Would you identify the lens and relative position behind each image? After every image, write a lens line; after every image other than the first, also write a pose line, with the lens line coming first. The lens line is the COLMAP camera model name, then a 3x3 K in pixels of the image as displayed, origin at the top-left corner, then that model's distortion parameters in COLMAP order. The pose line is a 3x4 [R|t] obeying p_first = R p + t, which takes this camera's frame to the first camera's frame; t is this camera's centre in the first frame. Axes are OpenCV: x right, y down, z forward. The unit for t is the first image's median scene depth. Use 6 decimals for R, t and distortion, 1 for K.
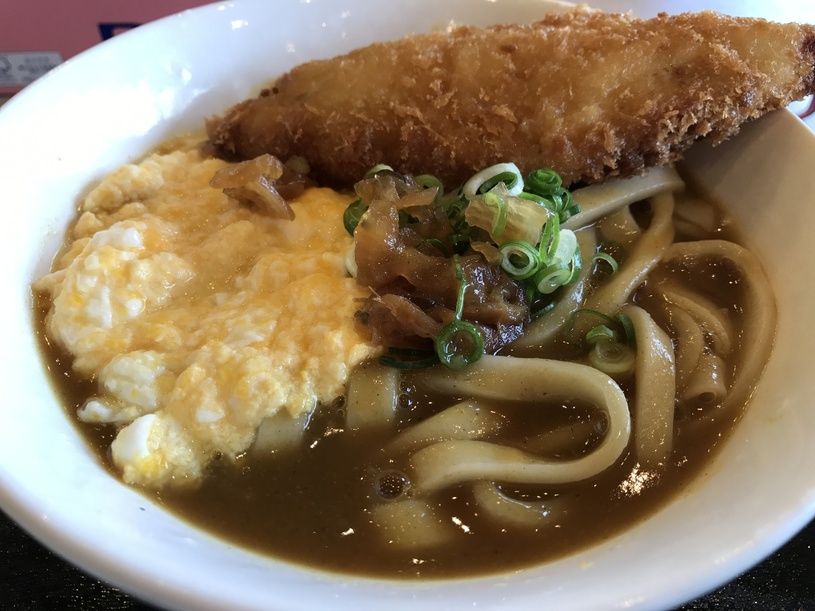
lens RADIAL K [[680.9, 0, 411.5], [0, 680.9, 309.0], [0, 0, 1]] dist [-0.007761, 0.011707]
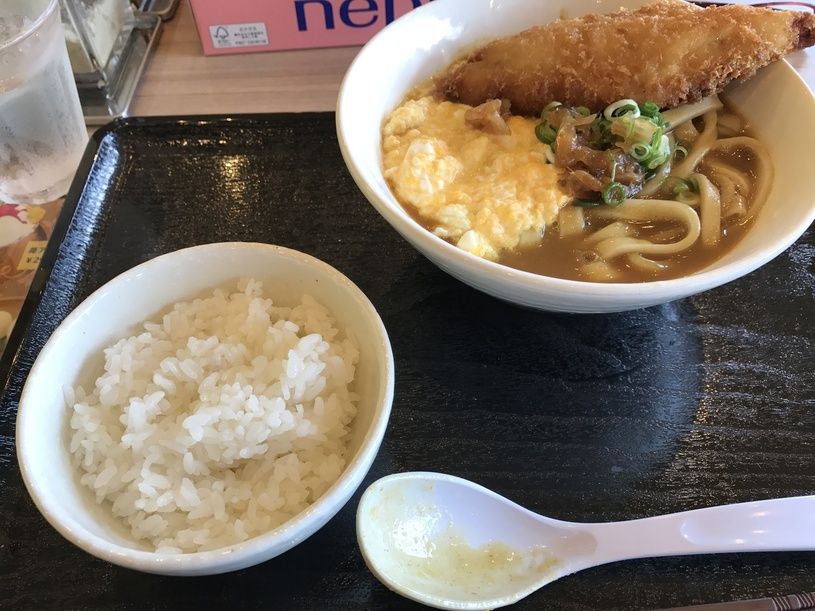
lens RADIAL K [[670.5, 0, 404.8], [0, 670.5, 300.1], [0, 0, 1]] dist [0.016393, -0.013335]
pose [[0.999052, -0.033615, -0.027648, -0.429150], [0.036417, 0.993479, 0.108045, 0.107988], [0.023835, -0.108949, 0.993761, -0.884094]]
